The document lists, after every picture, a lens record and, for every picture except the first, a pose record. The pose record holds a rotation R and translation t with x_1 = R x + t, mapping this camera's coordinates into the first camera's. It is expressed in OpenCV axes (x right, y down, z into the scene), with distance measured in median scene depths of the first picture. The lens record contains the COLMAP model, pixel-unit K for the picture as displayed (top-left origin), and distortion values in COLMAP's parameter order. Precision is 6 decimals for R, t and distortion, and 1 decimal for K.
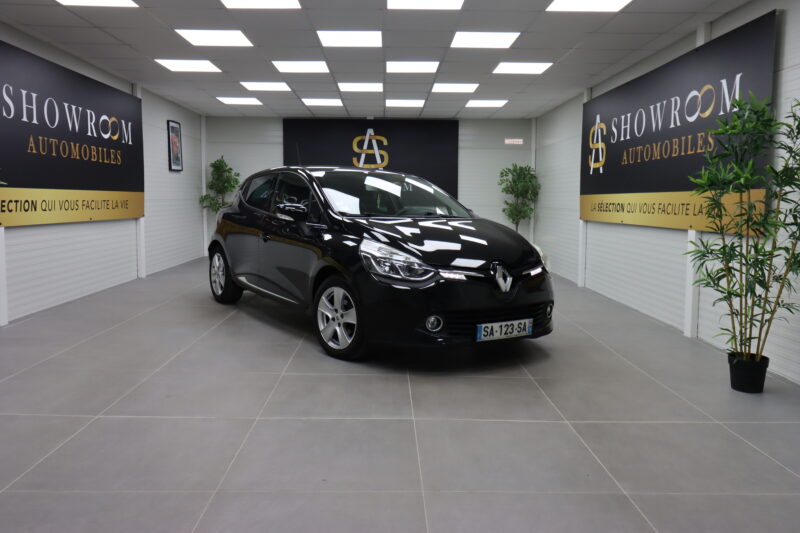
lens RADIAL K [[634.6, 0, 409.2], [0, 634.6, 278.3], [0, 0, 1]] dist [0.029037, -0.018518]
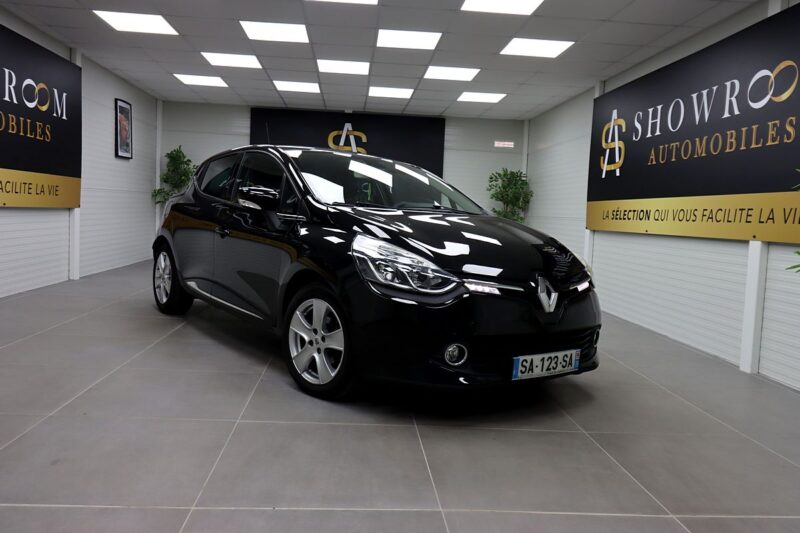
lens RADIAL K [[634.6, 0, 405.3], [0, 634.6, 261.5], [0, 0, 1]] dist [0.029037, -0.018518]
pose [[0.997954, 0.032756, 0.054909, -0.035796], [-0.030195, 0.998446, -0.046845, 0.001314], [-0.056358, 0.045091, 0.997392, 0.170850]]
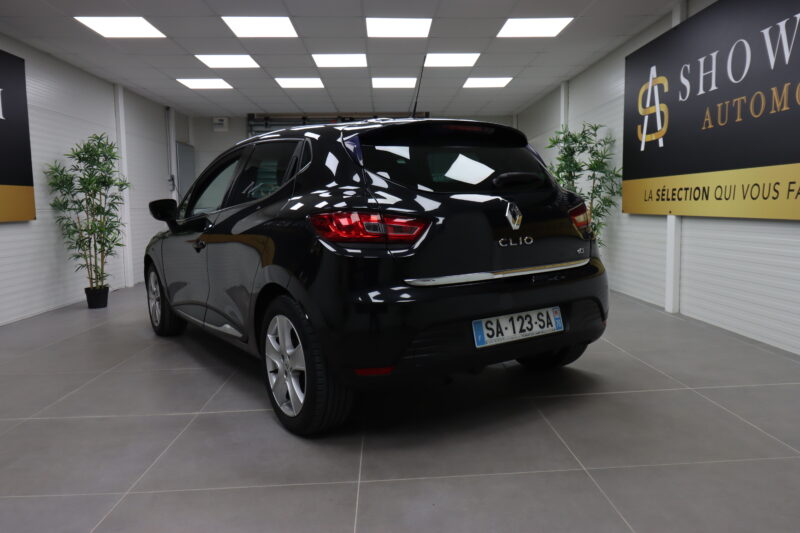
lens RADIAL K [[597.6, 0, 406.9], [0, 597.6, 252.1], [0, 0, 1]] dist [0.014023, -0.000857]
pose [[0.999843, -0.016226, -0.007163, 0.023964], [0.015929, 0.999083, -0.039744, -0.029190], [0.007801, 0.039624, 0.999184, 0.372285]]
